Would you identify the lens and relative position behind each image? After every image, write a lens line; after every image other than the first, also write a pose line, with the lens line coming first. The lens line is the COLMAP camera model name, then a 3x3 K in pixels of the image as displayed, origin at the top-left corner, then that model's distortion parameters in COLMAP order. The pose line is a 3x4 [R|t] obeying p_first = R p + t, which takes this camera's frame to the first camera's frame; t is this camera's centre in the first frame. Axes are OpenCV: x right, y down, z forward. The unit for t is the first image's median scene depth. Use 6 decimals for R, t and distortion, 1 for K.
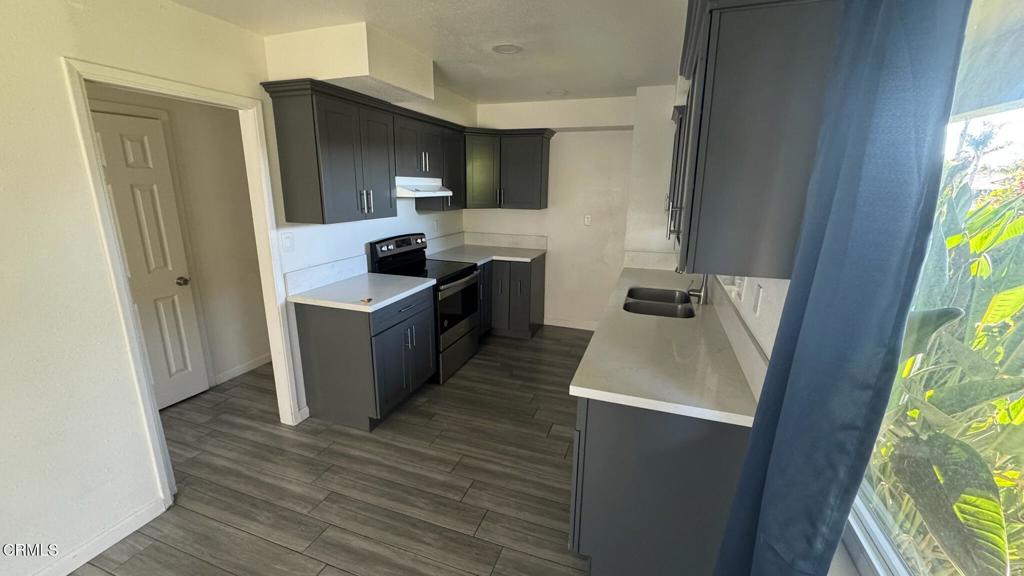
lens RADIAL K [[410.3, 0, 510.1], [0, 410.3, 287.7], [0, 0, 1]] dist [-0.002308, -0.000378]
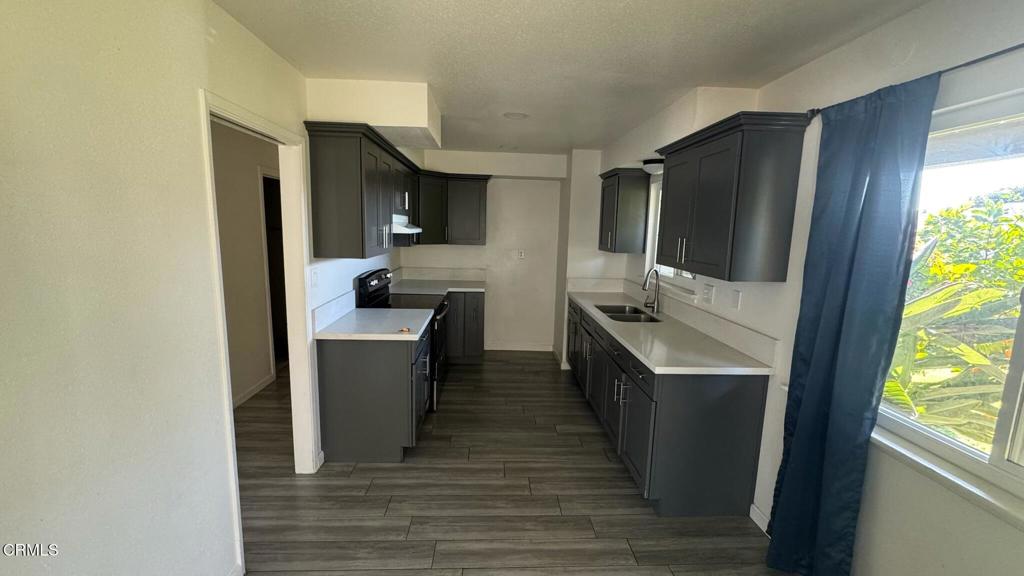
lens RADIAL K [[410.3, 0, 510.1], [0, 410.3, 287.7], [0, 0, 1]] dist [-0.002308, -0.000378]
pose [[0.923548, -0.042695, 0.381099, -0.488900], [0.076078, 0.994429, -0.072958, 0.019341], [-0.375861, 0.096373, 0.921651, -0.076817]]
